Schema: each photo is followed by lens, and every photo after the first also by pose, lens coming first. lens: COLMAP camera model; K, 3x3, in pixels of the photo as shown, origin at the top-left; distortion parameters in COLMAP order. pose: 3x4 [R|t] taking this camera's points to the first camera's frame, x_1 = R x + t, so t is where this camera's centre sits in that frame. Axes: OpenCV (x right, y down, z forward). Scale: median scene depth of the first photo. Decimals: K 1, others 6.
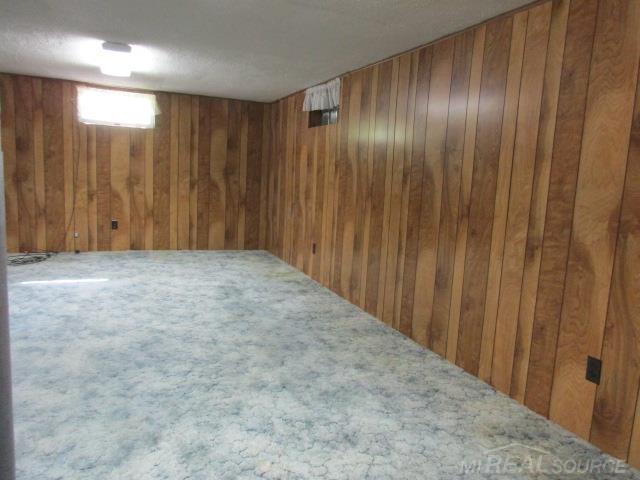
lens RADIAL K [[482.2, 0, 320.0], [0, 482.2, 240.0], [0, 0, 1]] dist [0.003154, -0.004989]
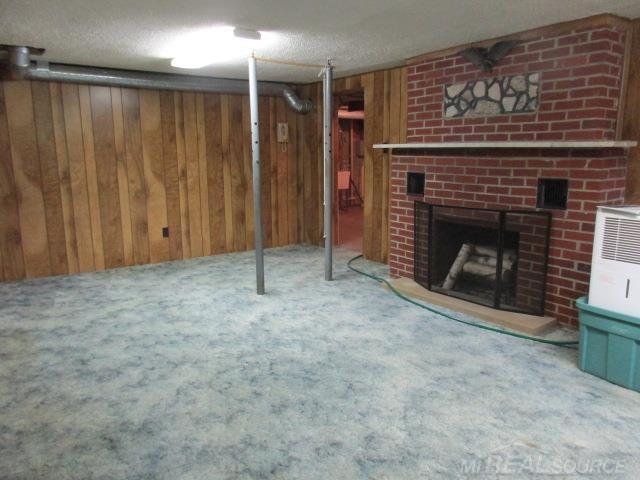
lens RADIAL K [[482.2, 0, 320.0], [0, 482.2, 240.0], [0, 0, 1]] dist [0.003154, -0.004989]
pose [[-0.975689, -0.009195, -0.218965, -0.146450], [-0.074842, 0.953034, 0.293470, -0.302499], [0.205983, 0.302723, -0.930553, 1.942888]]
